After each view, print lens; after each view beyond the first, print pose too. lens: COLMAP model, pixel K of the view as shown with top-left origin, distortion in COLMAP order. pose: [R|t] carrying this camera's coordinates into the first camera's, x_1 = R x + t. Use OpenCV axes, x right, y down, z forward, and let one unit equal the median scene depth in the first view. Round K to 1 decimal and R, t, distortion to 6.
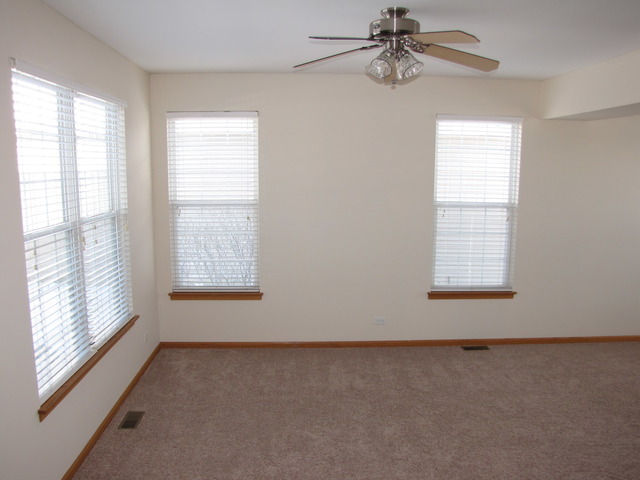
lens RADIAL K [[548.3, 0, 314.9], [0, 548.3, 250.8], [0, 0, 1]] dist [-0.198892, 0.187423]
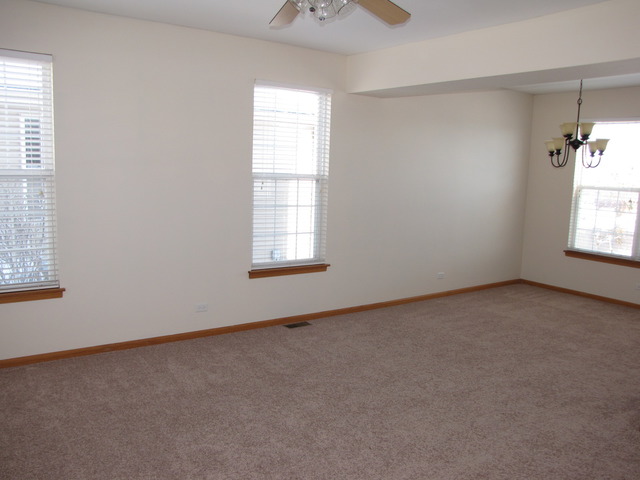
lens RADIAL K [[548.3, 0, 314.9], [0, 548.3, 250.8], [0, 0, 1]] dist [-0.198892, 0.187423]
pose [[0.833918, -0.063399, 0.548235, -0.210432], [0.055660, 0.997976, 0.030743, 0.019876], [-0.549075, 0.004878, 0.835759, 0.162453]]
